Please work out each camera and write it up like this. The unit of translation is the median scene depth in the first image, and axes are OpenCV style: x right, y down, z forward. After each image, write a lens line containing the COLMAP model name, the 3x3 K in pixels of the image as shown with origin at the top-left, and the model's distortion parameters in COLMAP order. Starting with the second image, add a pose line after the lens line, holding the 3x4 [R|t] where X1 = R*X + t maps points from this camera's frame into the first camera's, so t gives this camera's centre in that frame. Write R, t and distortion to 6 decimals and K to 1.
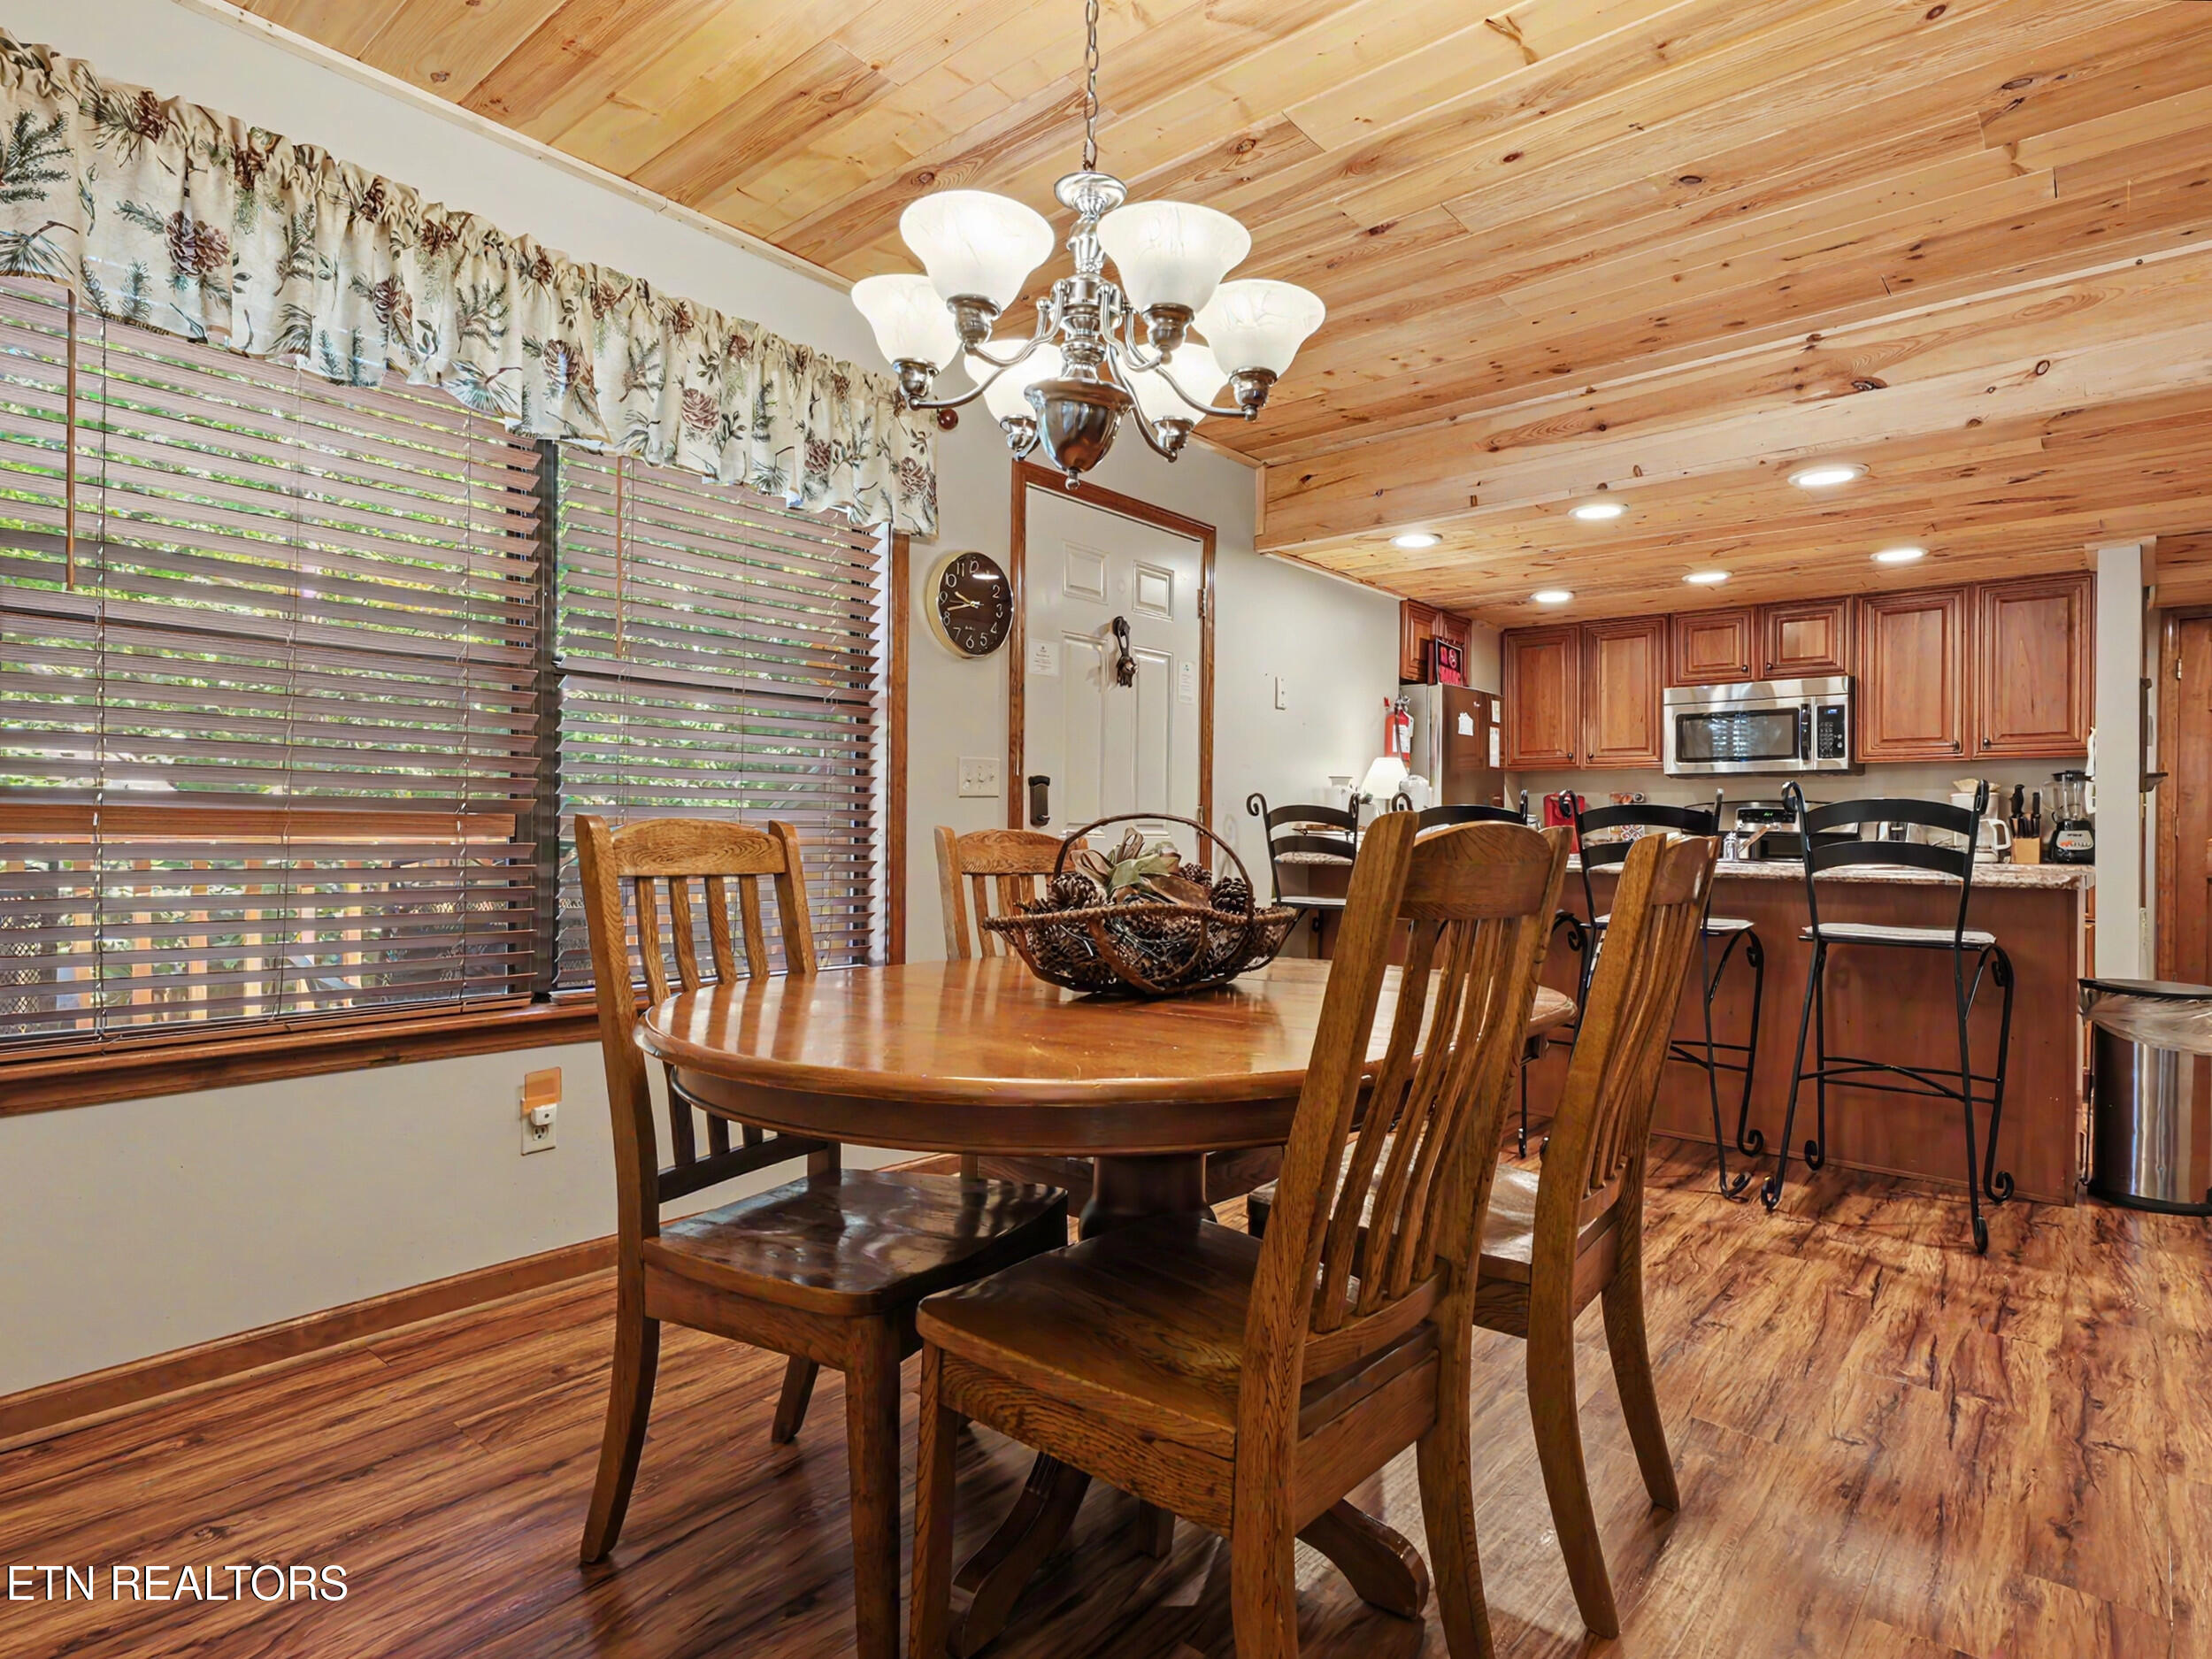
lens RADIAL K [[1199.9, 0, 1105.0], [0, 1199.9, 820.6], [0, 0, 1]] dist [0.010112, 0.000306]
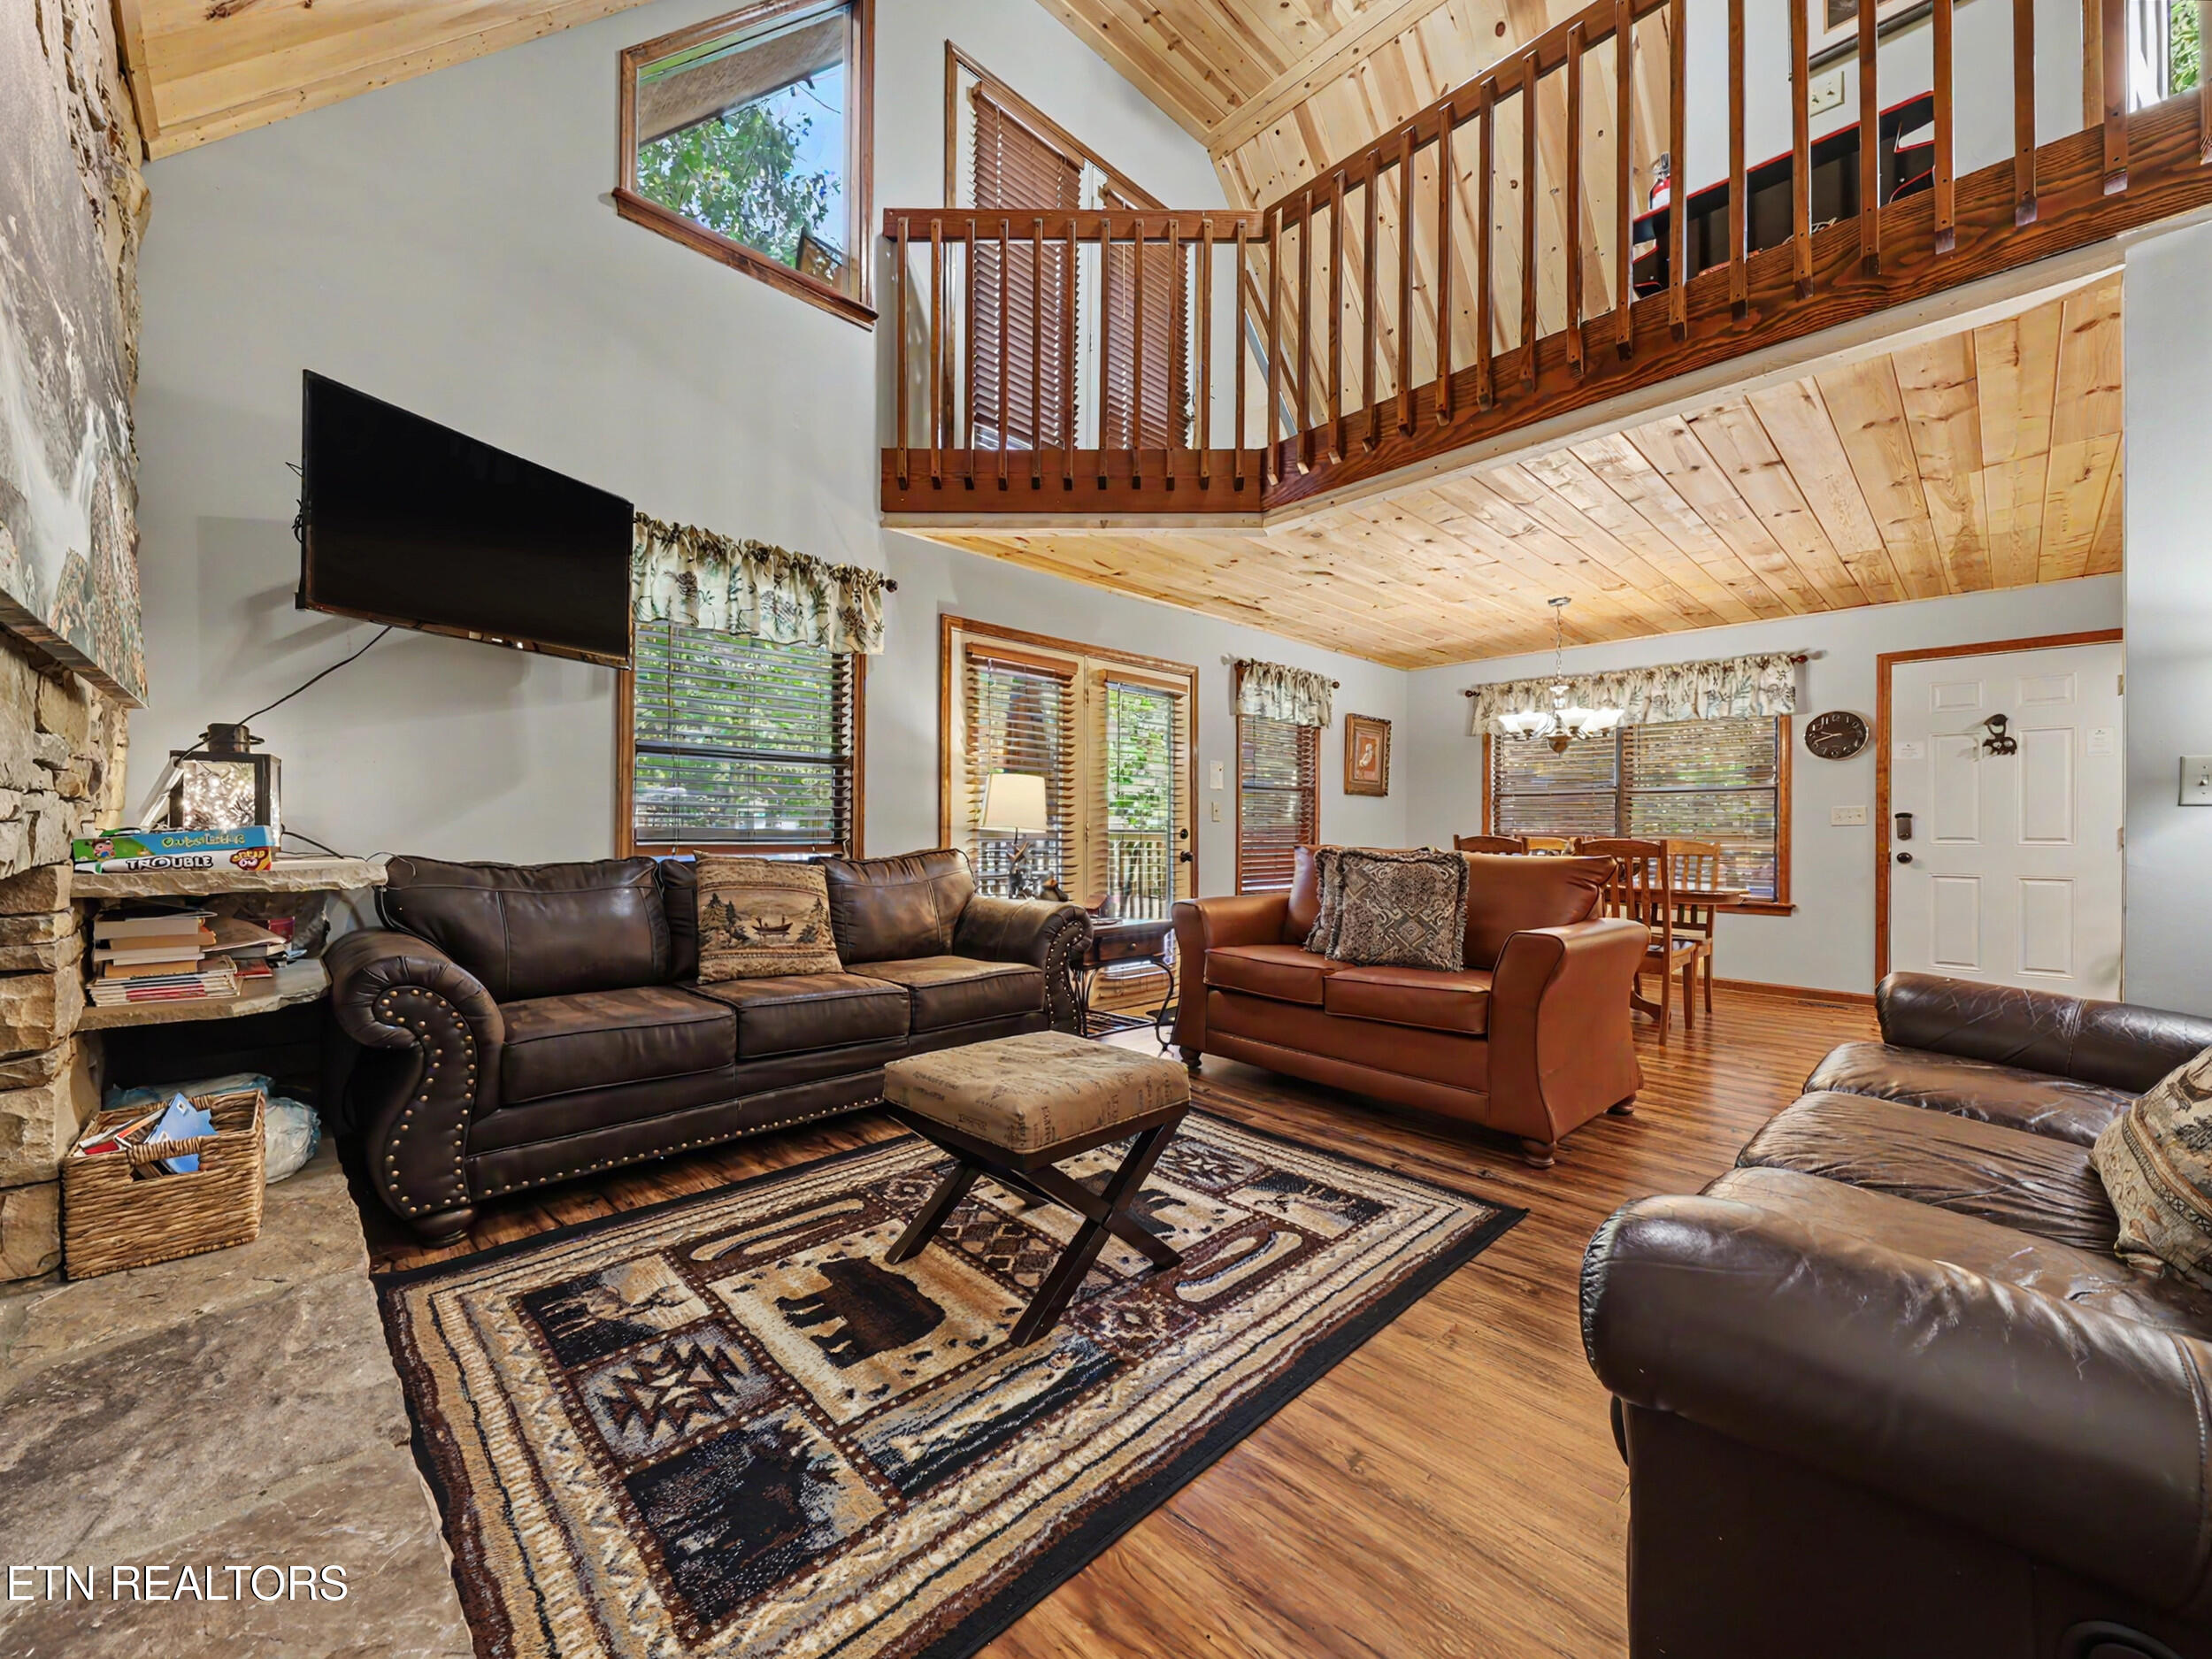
lens RADIAL K [[871.7, 0, 1100.1], [0, 871.7, 820.9], [0, 0, 1]] dist [0.008937, -0.000037]
pose [[-0.095209, -0.021974, -0.995215, 1.060041], [0.000234, 0.999756, -0.022097, 0.004229], [0.995457, -0.002336, -0.095181, -0.101876]]
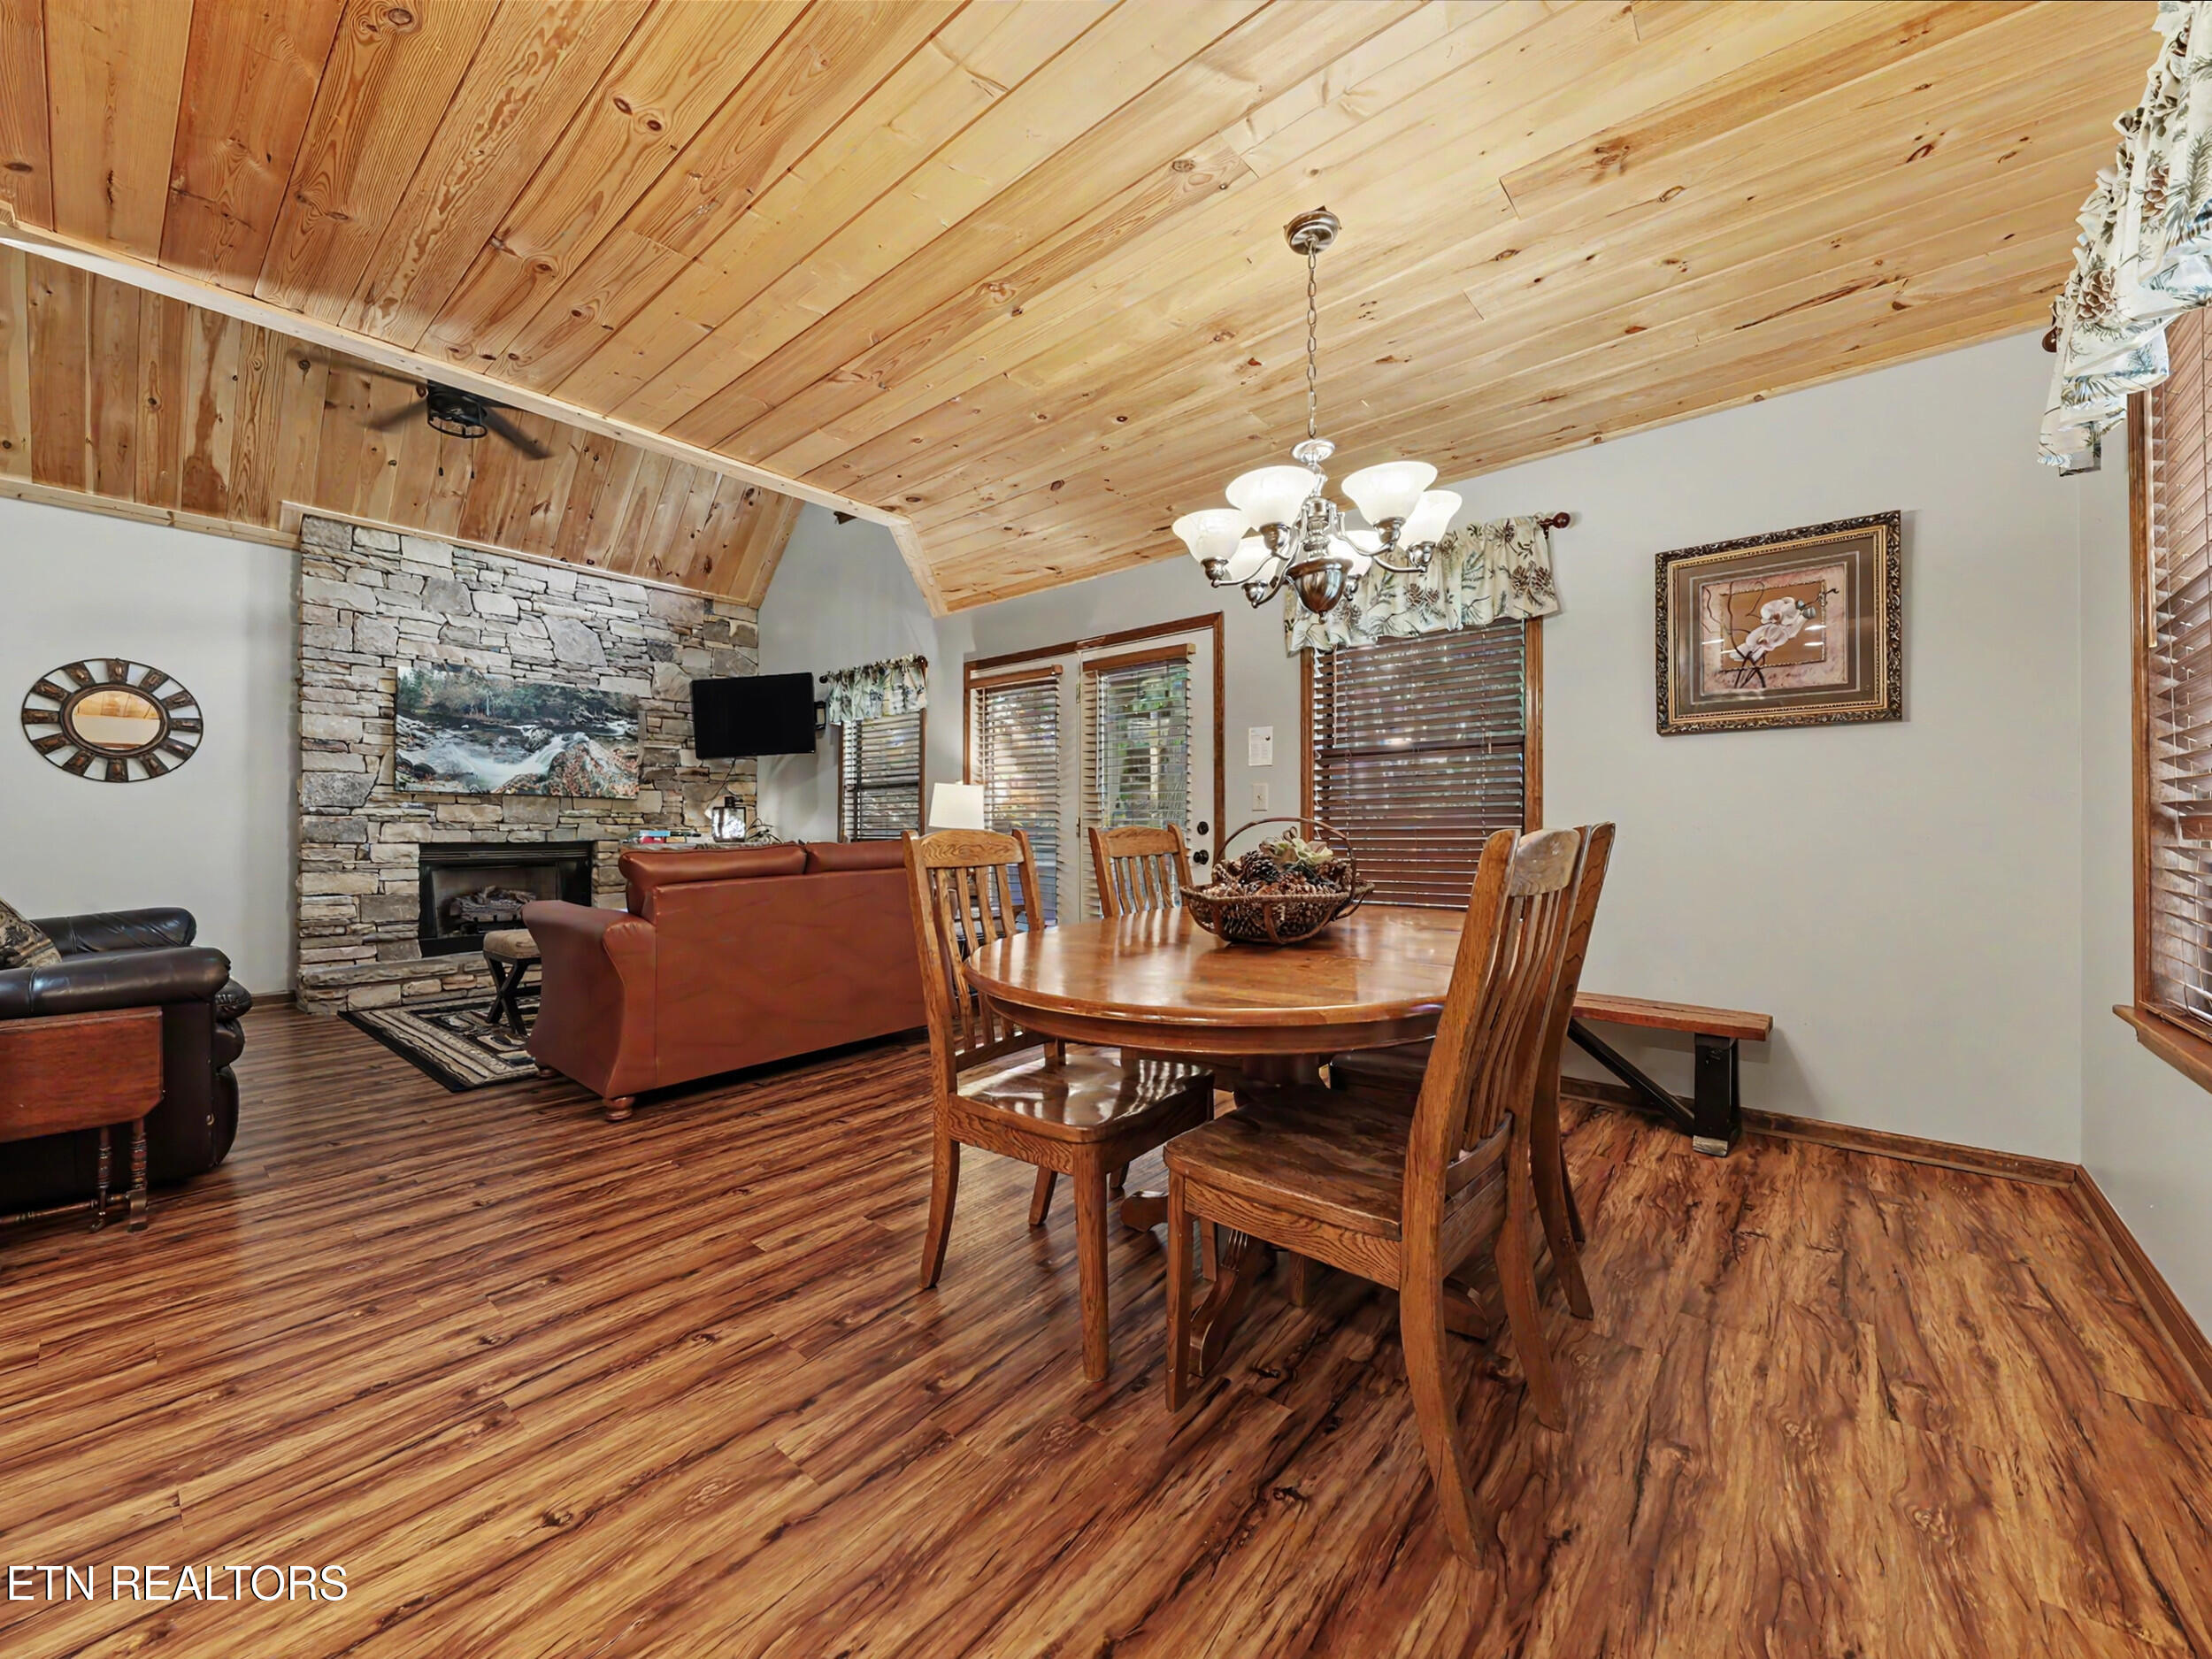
lens RADIAL K [[858.8, 0, 1106.0], [0, 858.8, 829.5], [0, 0, 1]] dist [0.009549, -0.007404]
pose [[-0.999965, -0.006377, -0.005331, 0.090301], [-0.006307, 0.999894, -0.013130, 0.008512], [0.005414, -0.013096, -0.999900, 0.728920]]
